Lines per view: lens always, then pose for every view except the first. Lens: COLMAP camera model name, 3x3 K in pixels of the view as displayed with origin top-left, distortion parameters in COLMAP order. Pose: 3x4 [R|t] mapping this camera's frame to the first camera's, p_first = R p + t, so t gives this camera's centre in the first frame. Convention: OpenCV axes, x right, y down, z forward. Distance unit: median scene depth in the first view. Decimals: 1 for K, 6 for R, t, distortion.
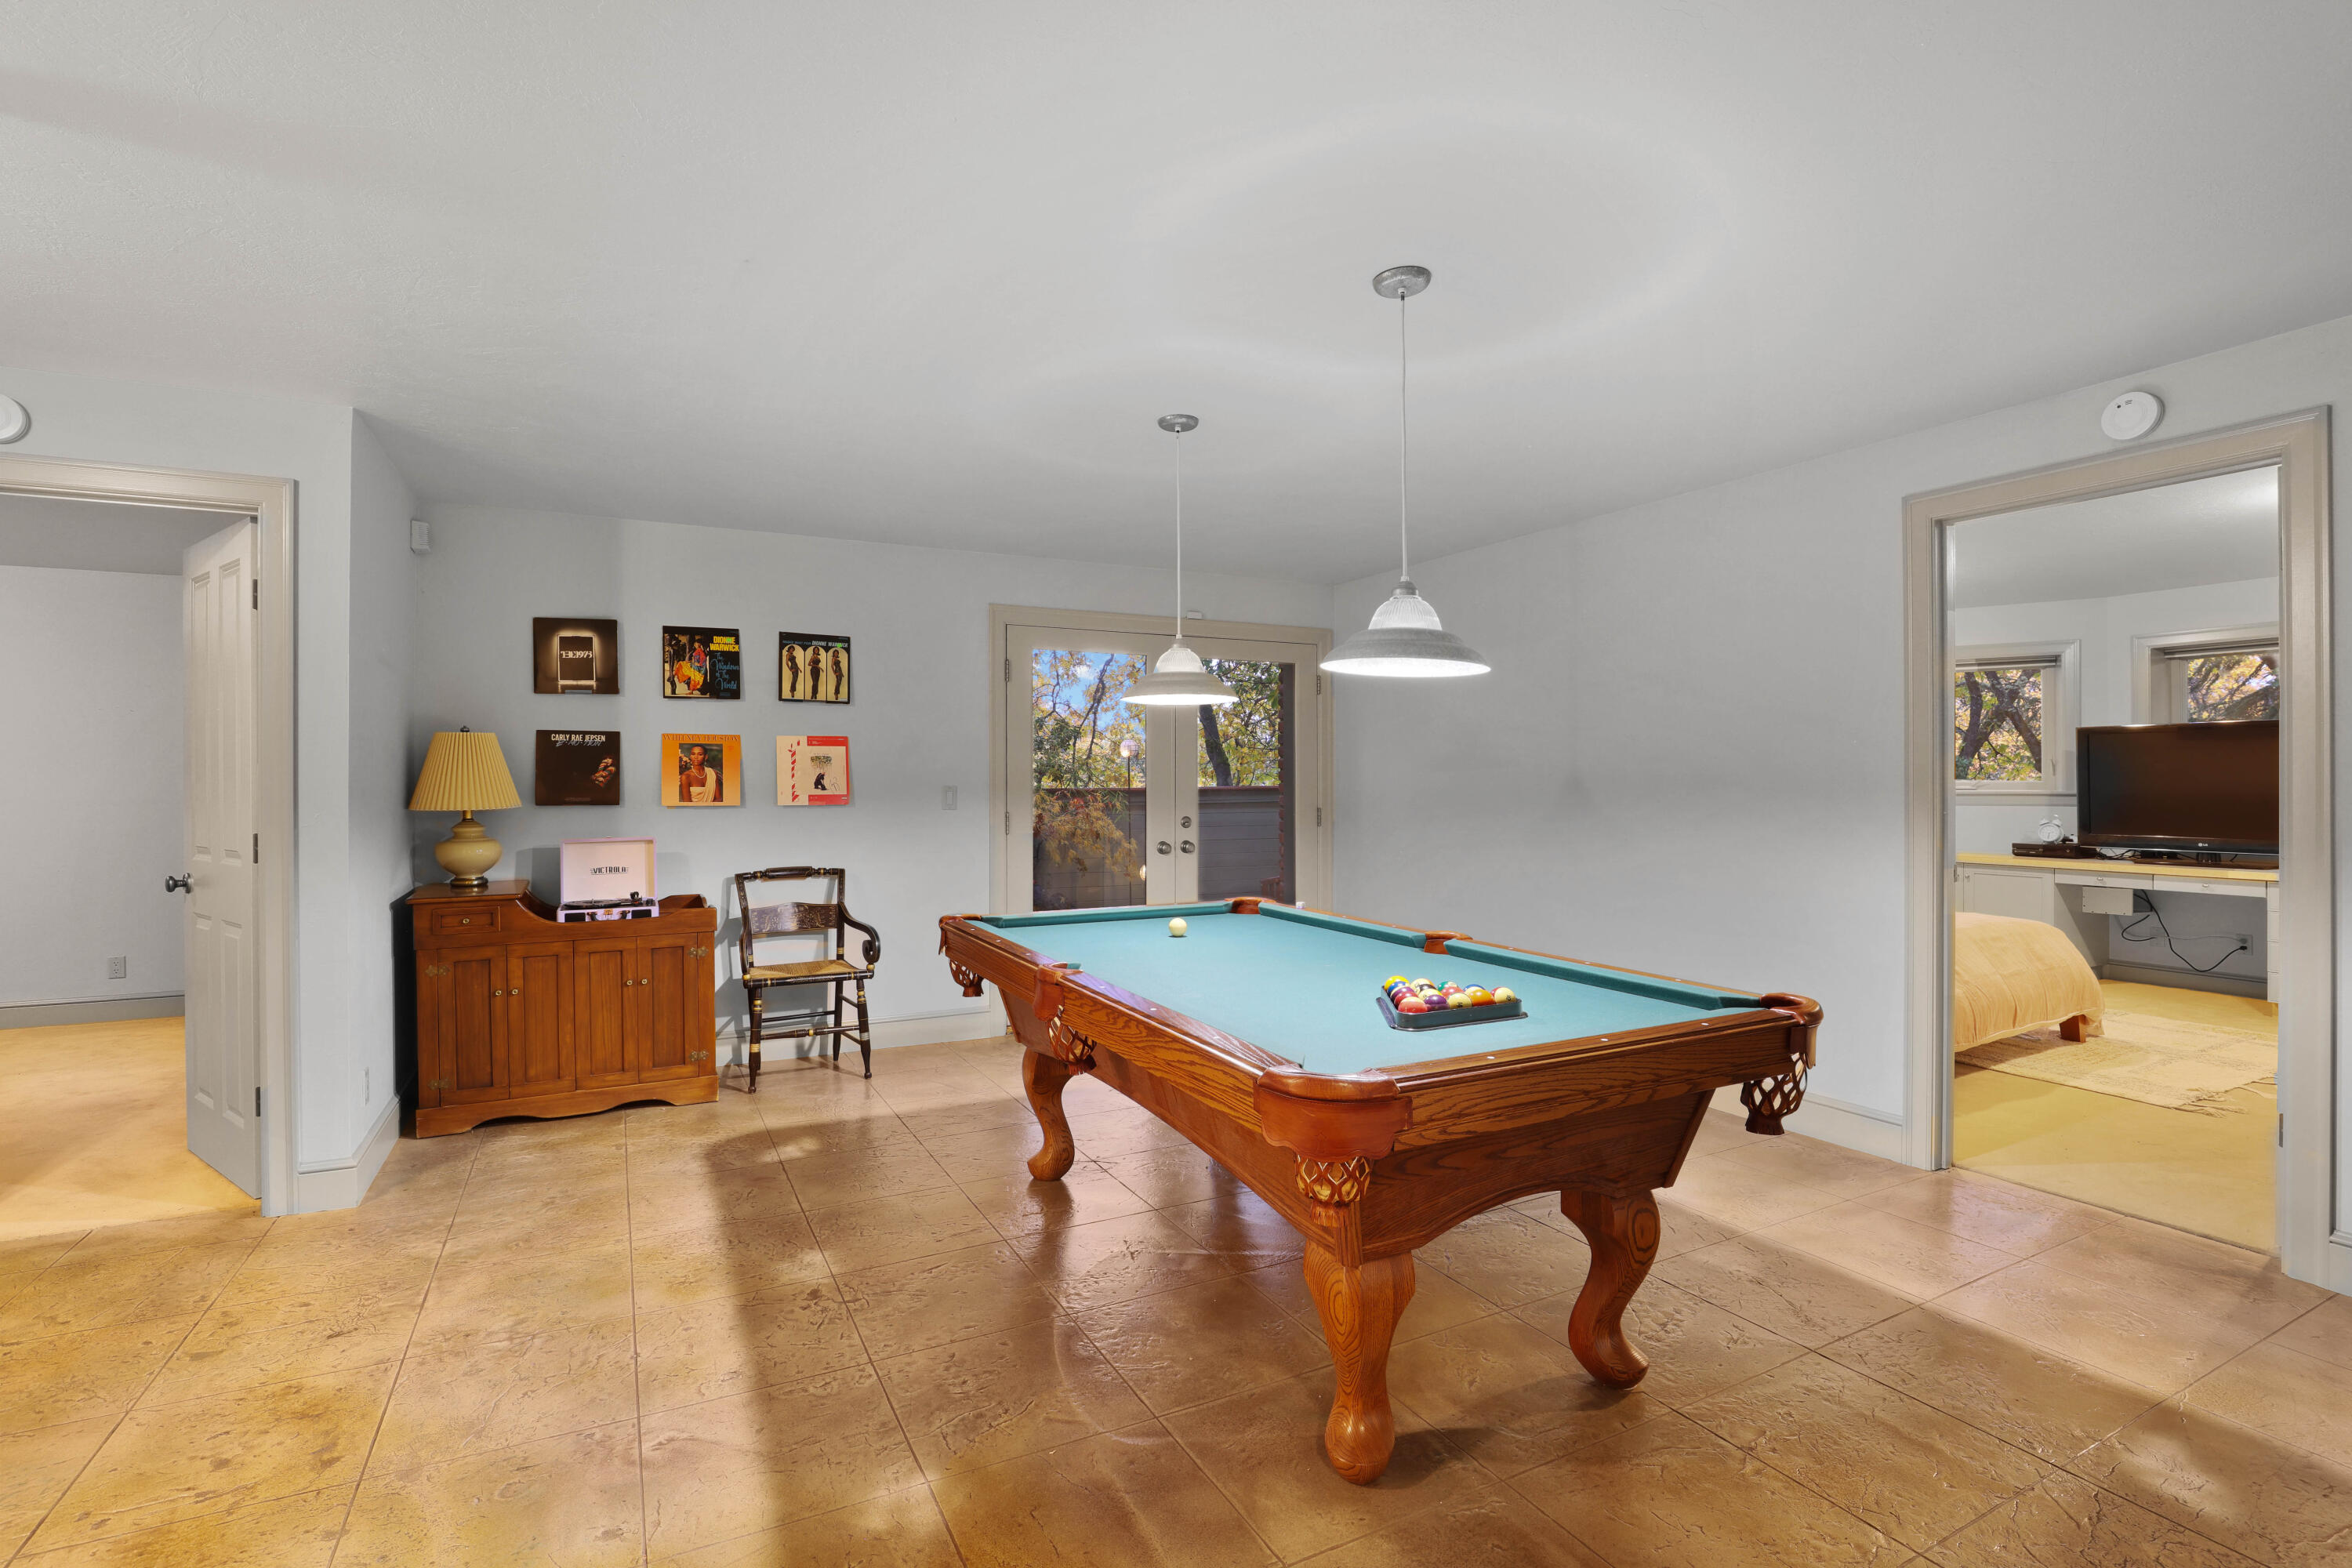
lens RADIAL K [[1087.0, 0, 1154.3], [0, 1087.0, 785.1], [0, 0, 1]] dist [-0.002509, -0.000068]
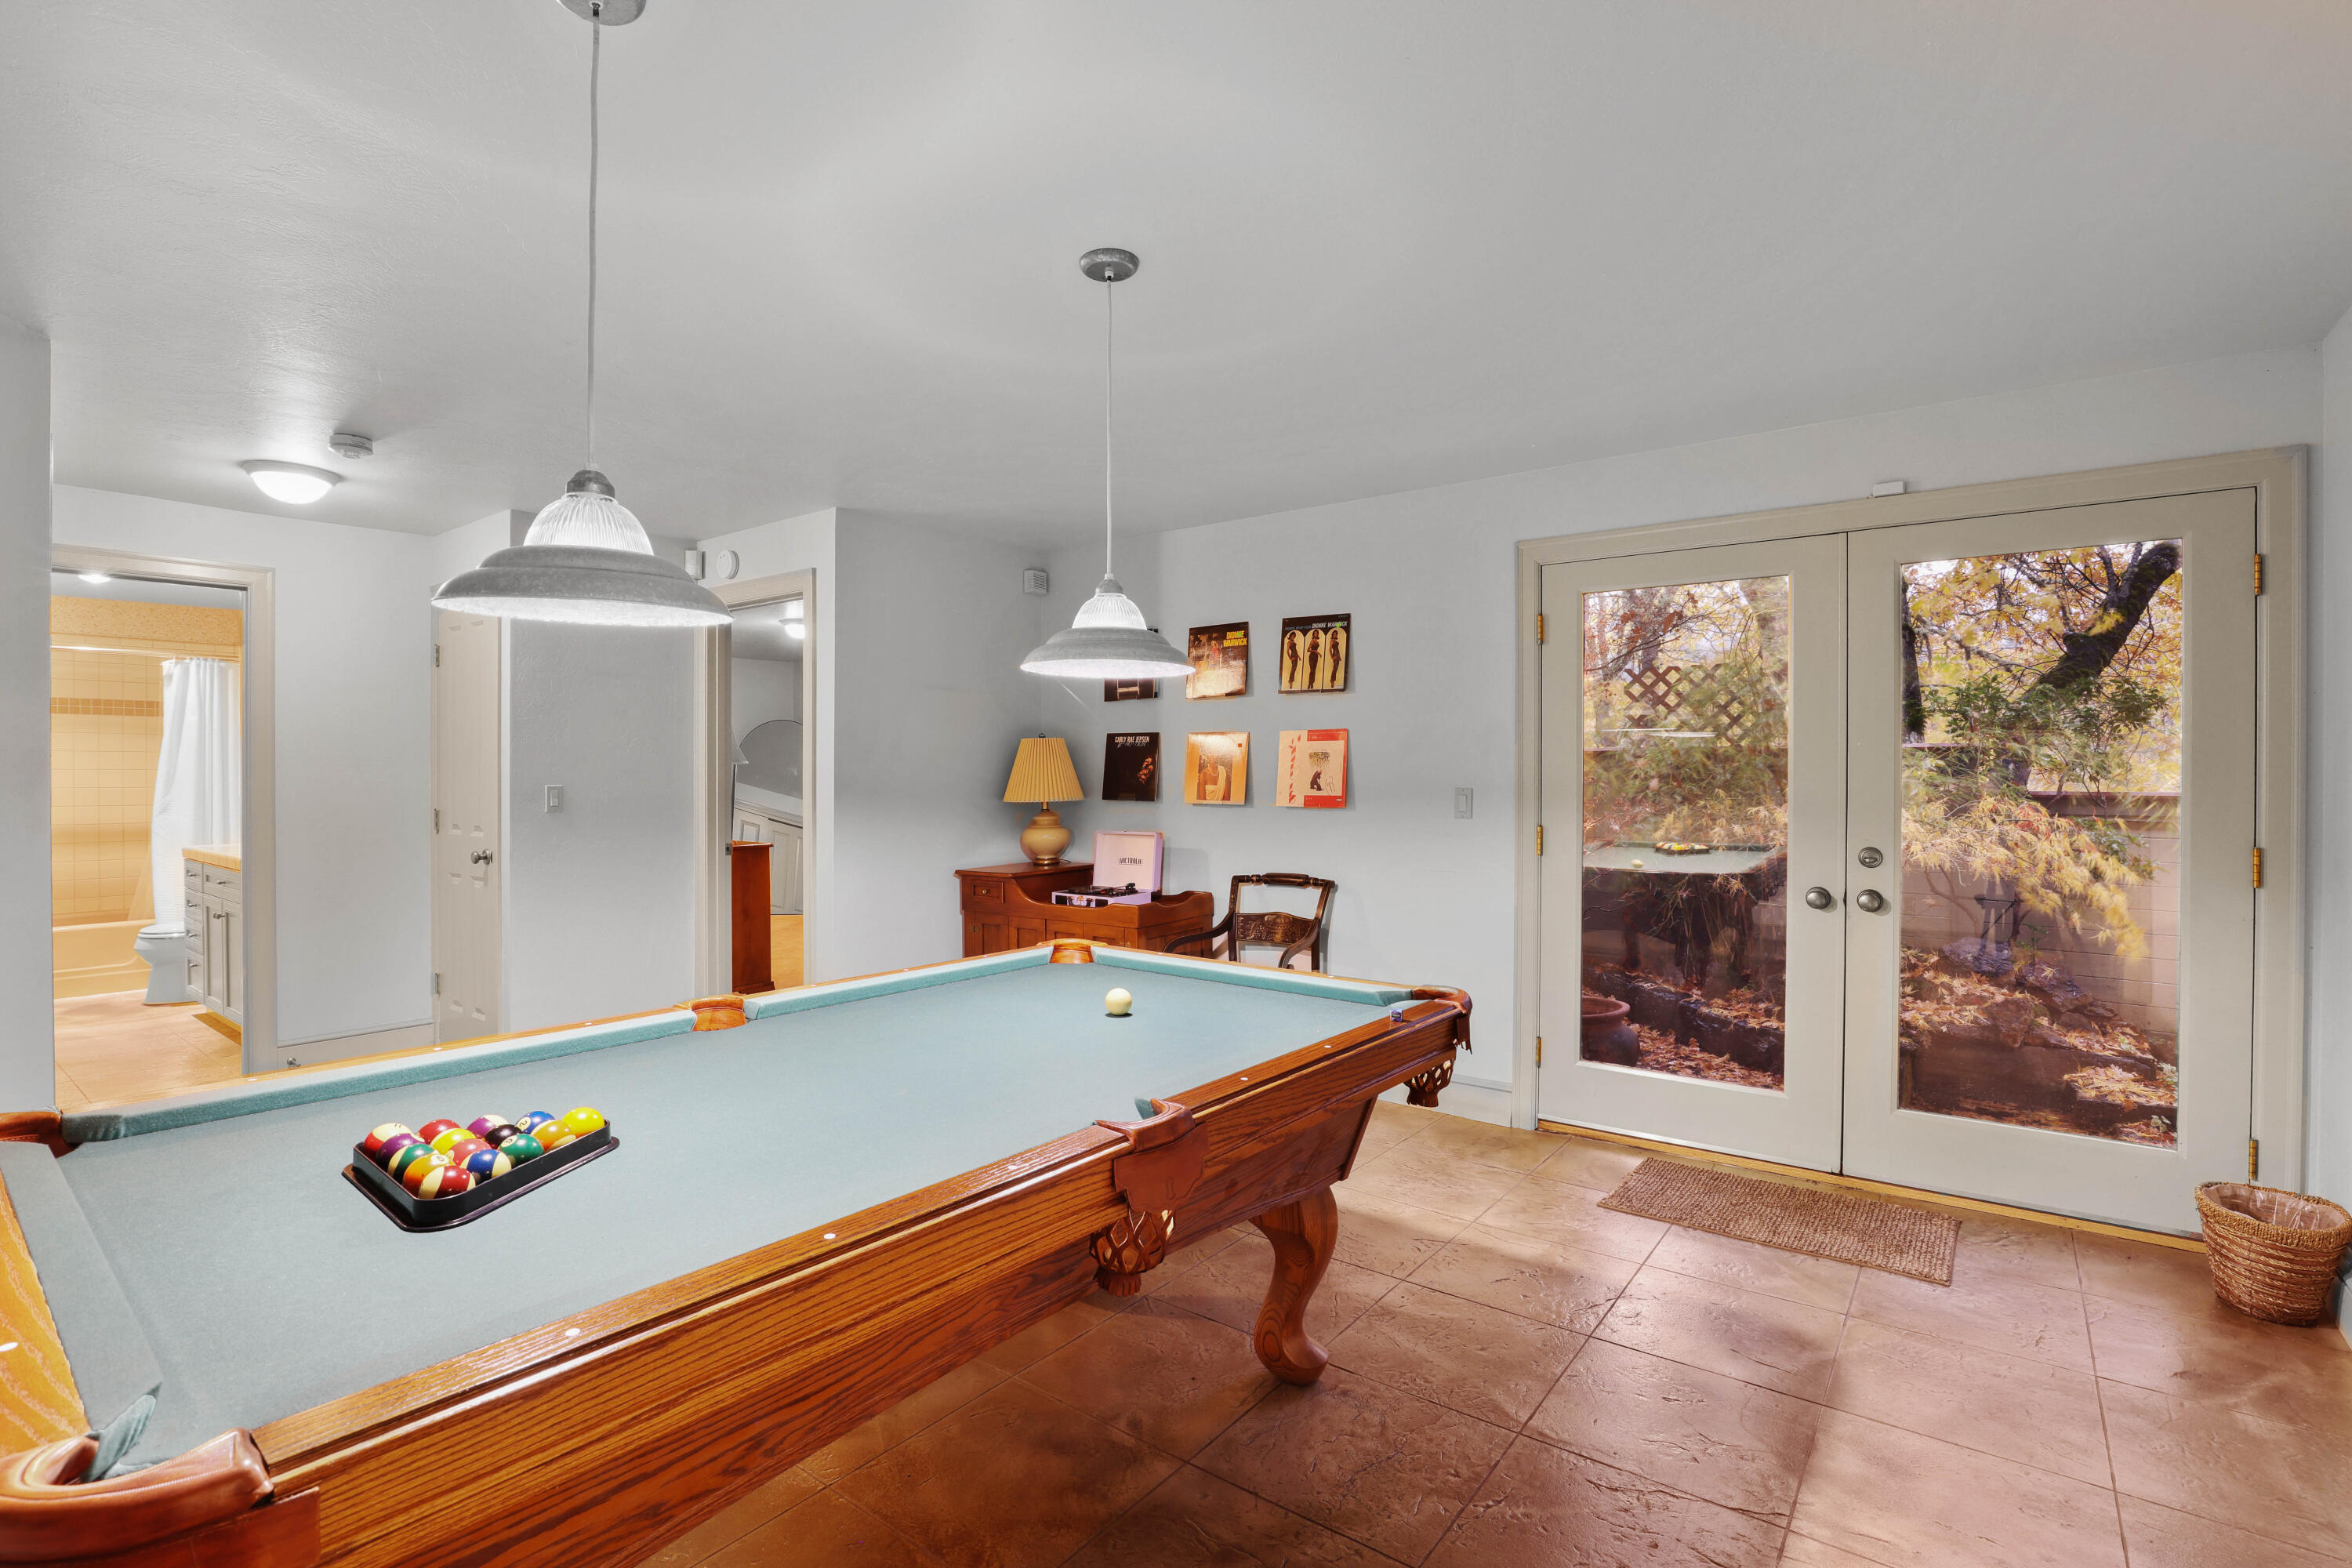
lens RADIAL K [[1087.0, 0, 1158.9], [0, 1087.0, 786.1], [0, 0, 1]] dist [-0.002509, -0.000068]
pose [[0.448071, 0.015688, -0.893860, 0.434708], [-0.005871, 0.999876, 0.014605, -0.011355], [0.893979, -0.001297, 0.448107, 0.487926]]
